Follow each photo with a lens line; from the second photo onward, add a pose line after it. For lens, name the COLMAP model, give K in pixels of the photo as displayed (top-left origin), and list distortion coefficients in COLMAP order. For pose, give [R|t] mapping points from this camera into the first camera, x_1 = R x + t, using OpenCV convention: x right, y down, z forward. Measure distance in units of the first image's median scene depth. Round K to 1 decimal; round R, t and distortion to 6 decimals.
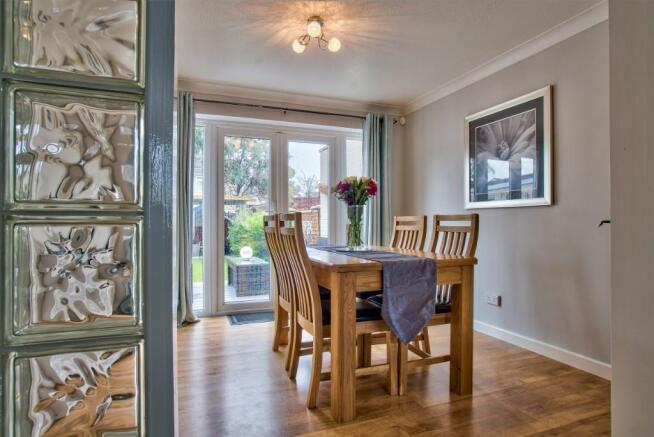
lens RADIAL K [[366.7, 0, 327.0], [0, 366.7, 218.5], [0, 0, 1]] dist [0.000500, 0.000029]
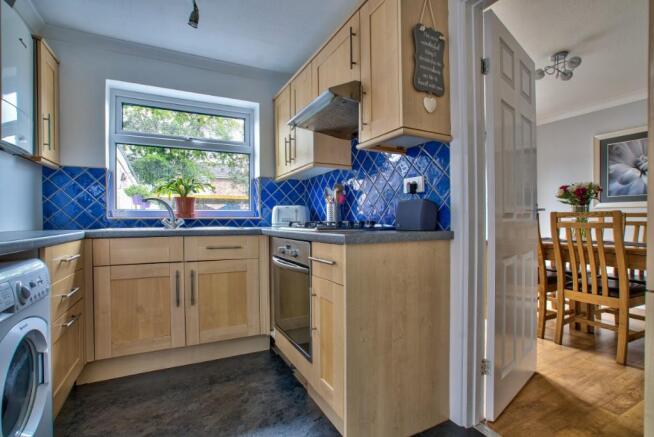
lens RADIAL K [[319.3, 0, 327.0], [0, 319.3, 218.5], [0, 0, 1]] dist [-0.003897, -0.000234]
pose [[0.996836, 0.000202, 0.079492, -0.841601], [-0.000912, 0.999960, 0.008887, 0.002441], [-0.079487, -0.008931, 0.996796, -0.046122]]
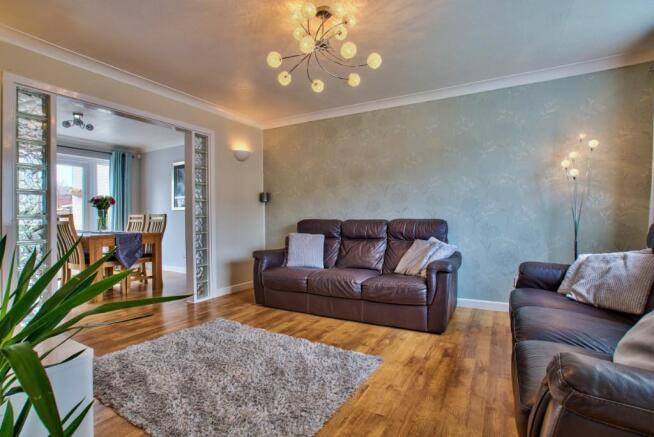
lens RADIAL K [[319.3, 0, 327.0], [0, 319.3, 218.5], [0, 0, 1]] dist [-0.003897, -0.000234]
pose [[0.779868, -0.004033, 0.625931, -0.054367], [-0.006359, 0.999877, 0.014365, -0.019260], [-0.625912, -0.015183, 0.779746, -1.078213]]
